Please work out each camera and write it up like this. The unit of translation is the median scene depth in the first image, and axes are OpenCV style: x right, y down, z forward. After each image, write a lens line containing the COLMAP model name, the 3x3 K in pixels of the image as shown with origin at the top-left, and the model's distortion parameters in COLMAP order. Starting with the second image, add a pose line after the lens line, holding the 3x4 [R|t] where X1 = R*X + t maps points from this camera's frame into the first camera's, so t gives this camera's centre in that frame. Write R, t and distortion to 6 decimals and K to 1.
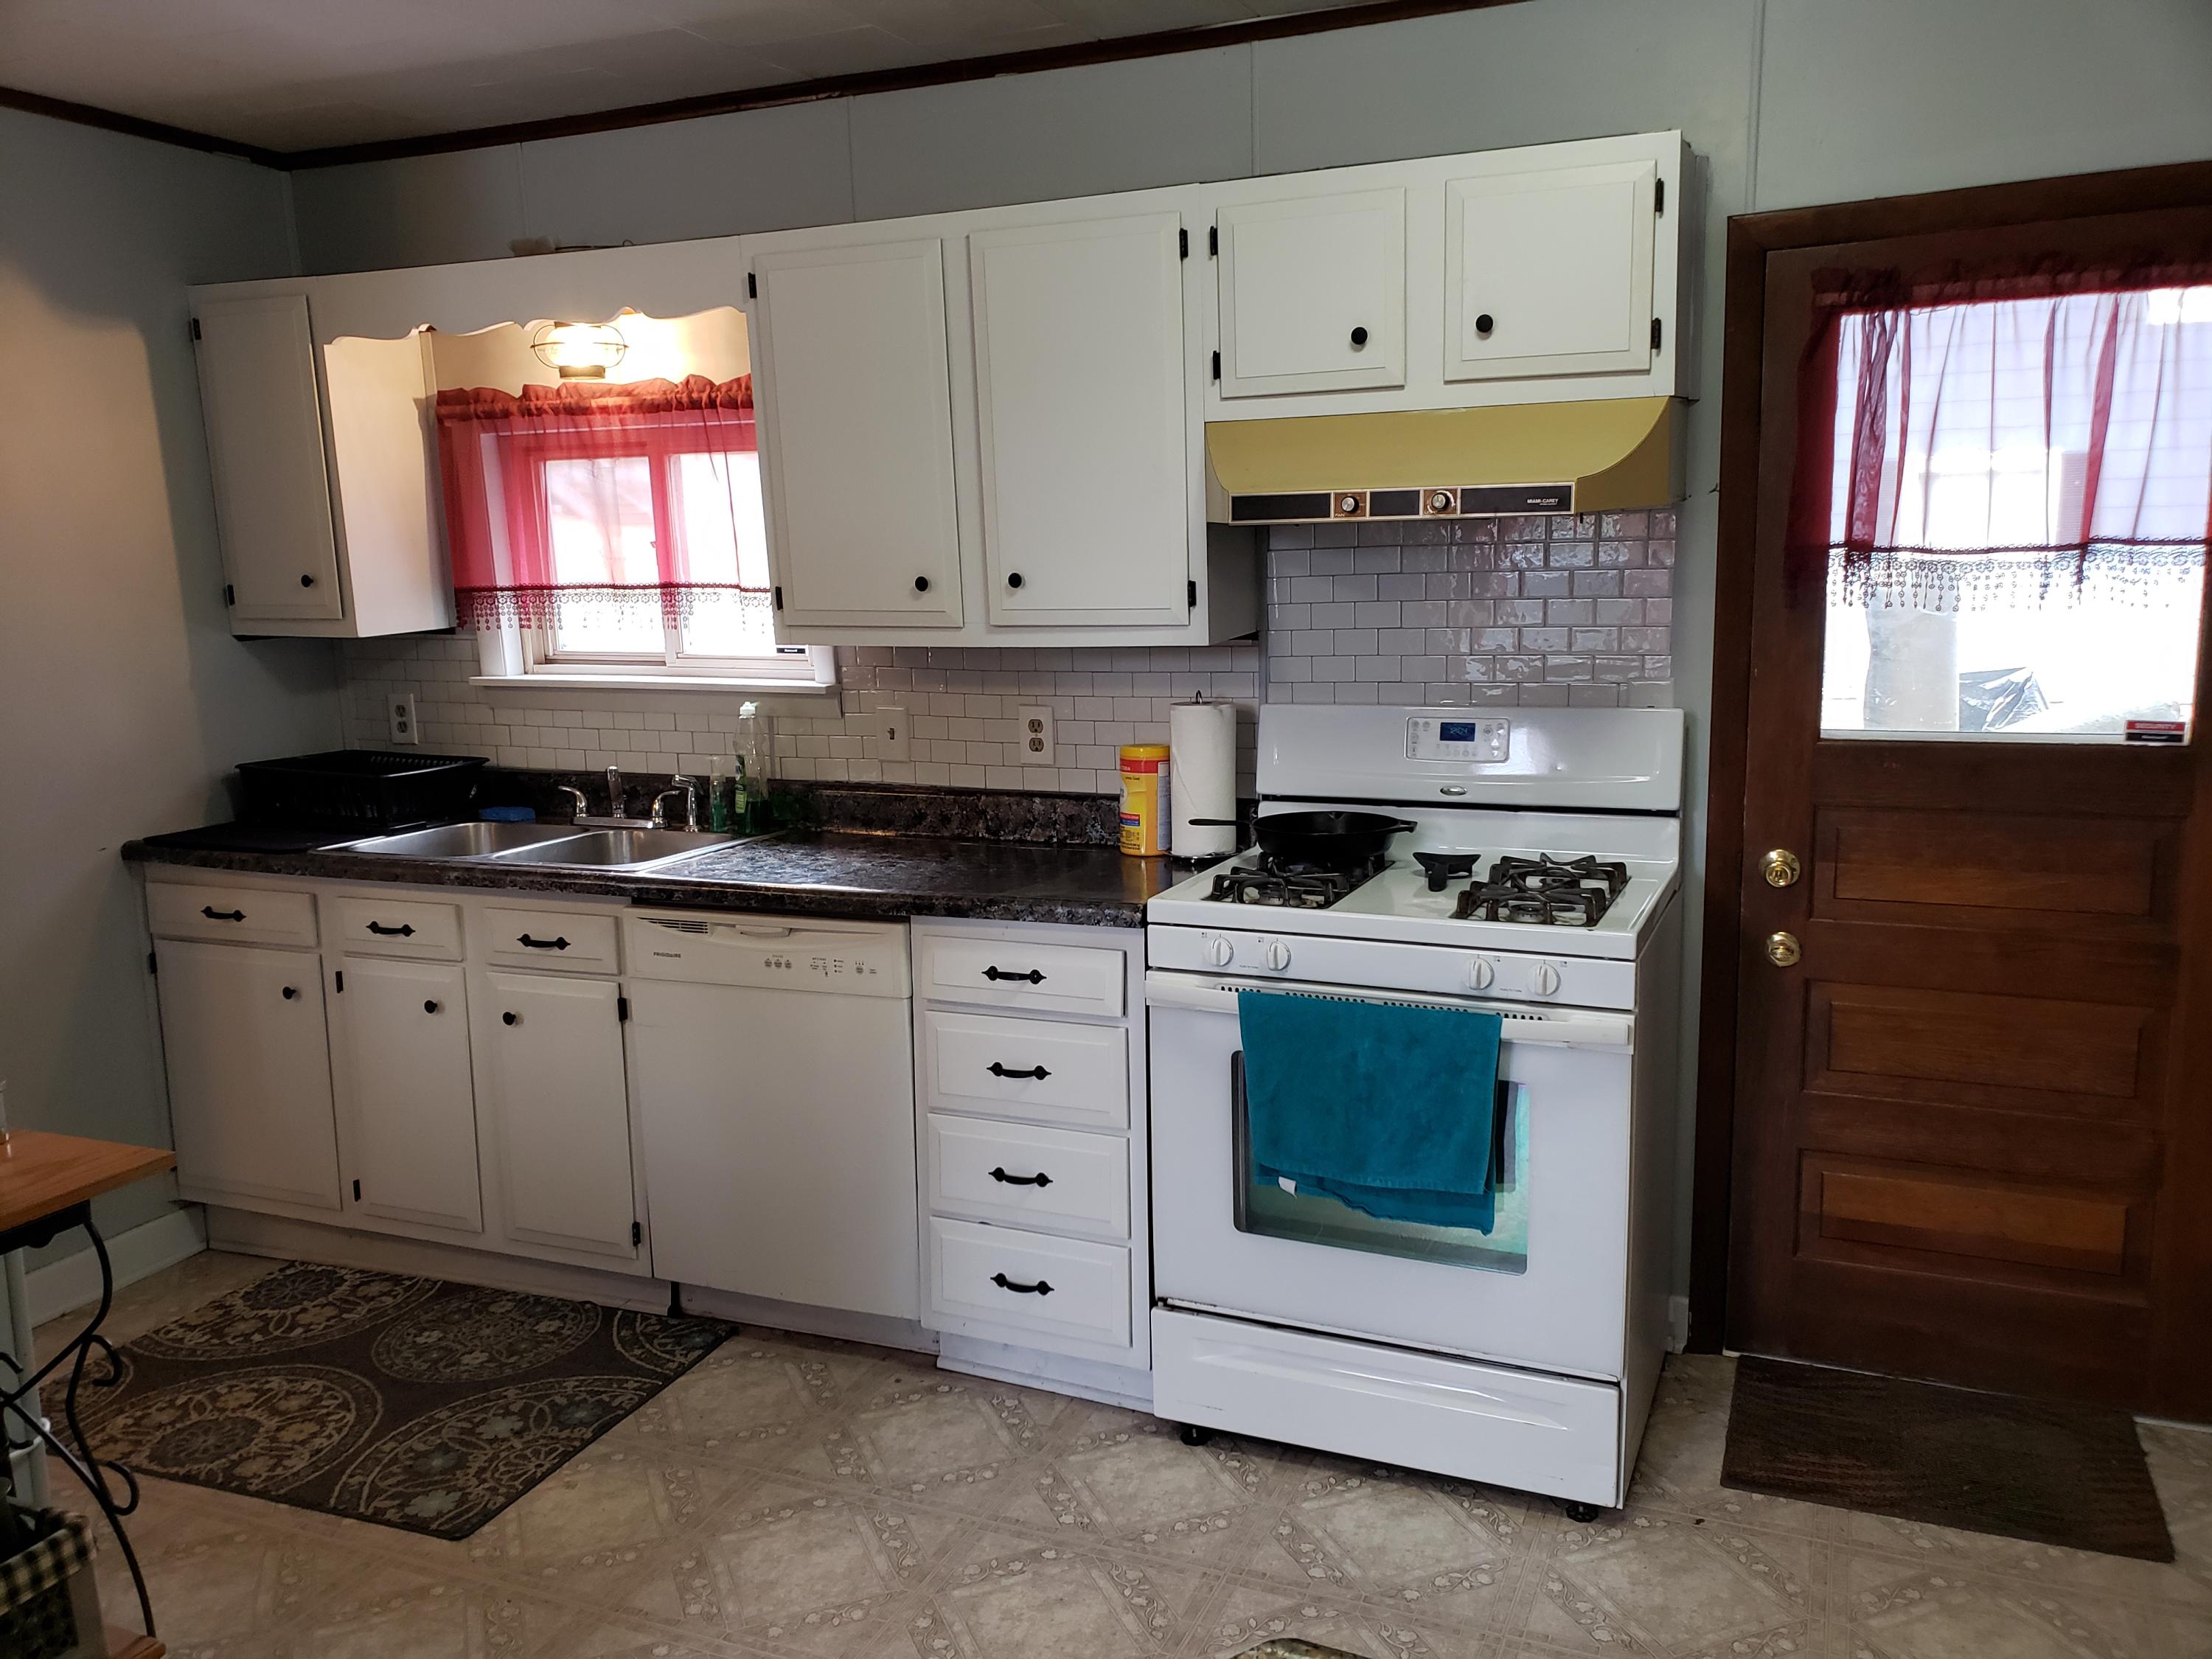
lens RADIAL K [[1699.6, 0, 1106.0], [0, 1699.6, 829.5], [0, 0, 1]] dist [0.003283, 0.000667]
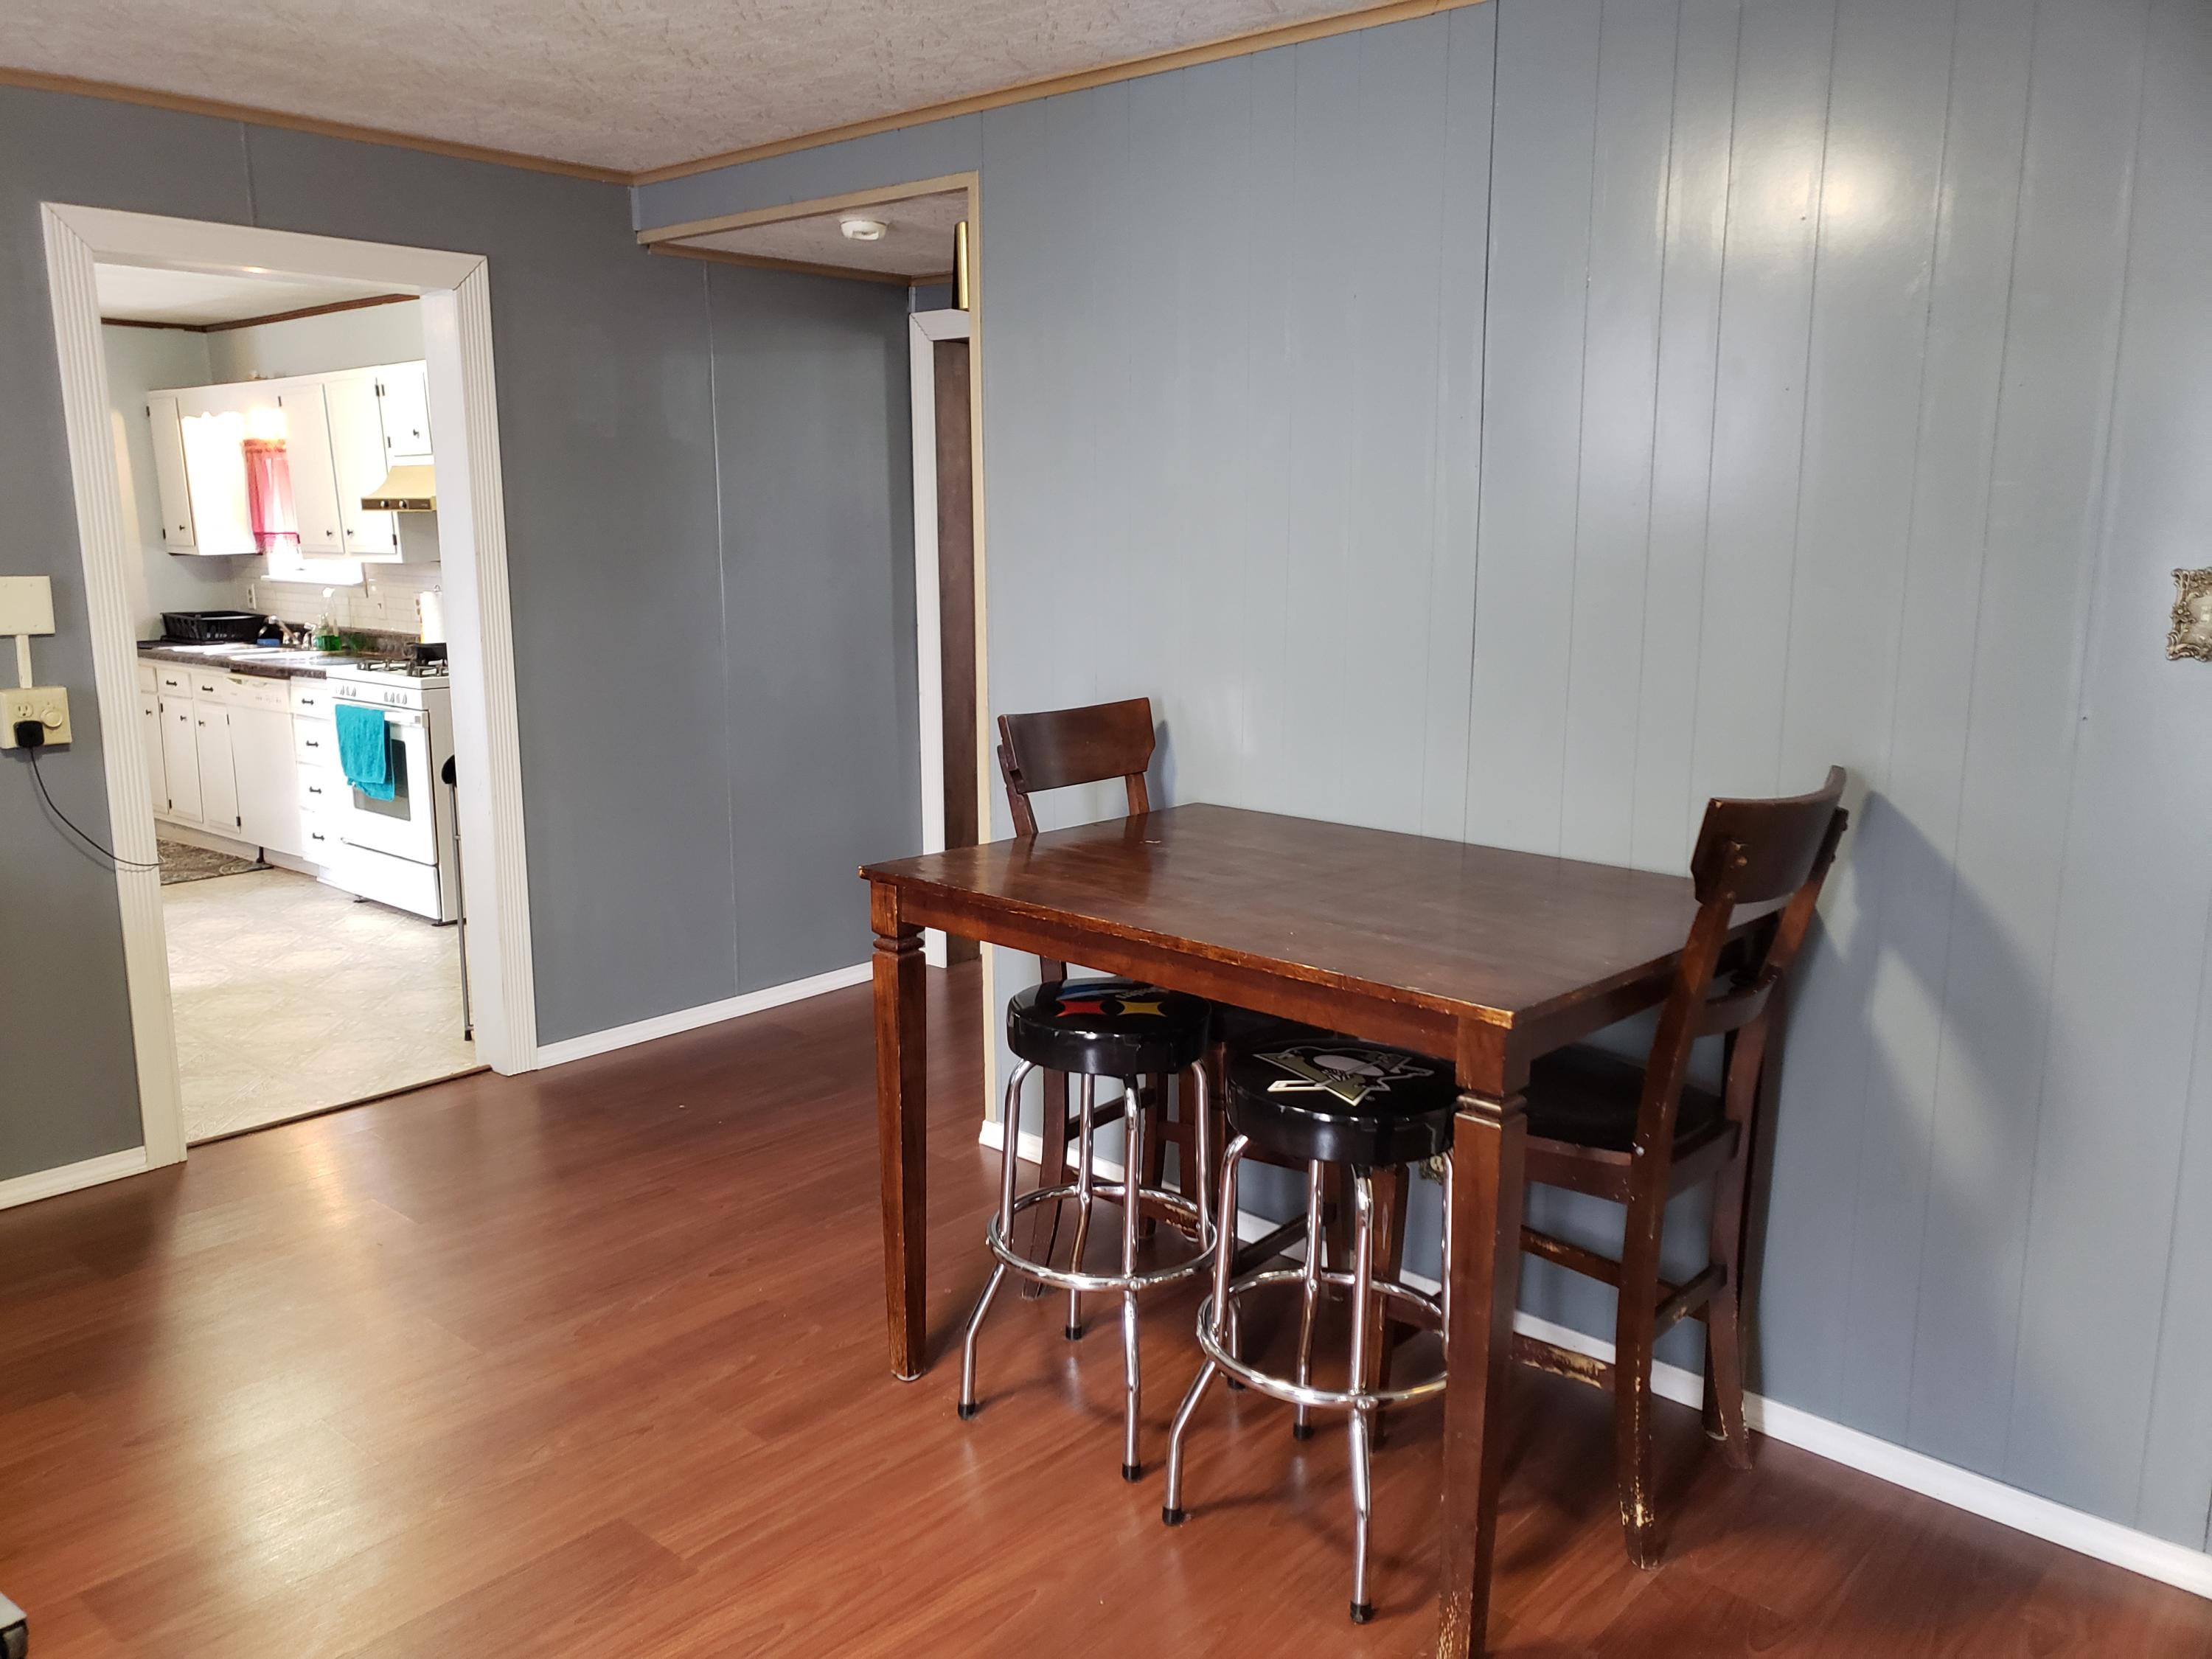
lens RADIAL K [[1689.3, 0, 1106.0], [0, 1689.3, 829.5], [0, 0, 1]] dist [-0.001918, -0.000721]
pose [[0.949054, 0.071612, -0.306867, 1.378524], [-0.062277, 0.997252, 0.040118, 0.079937], [0.308897, -0.018964, 0.950907, -0.711738]]
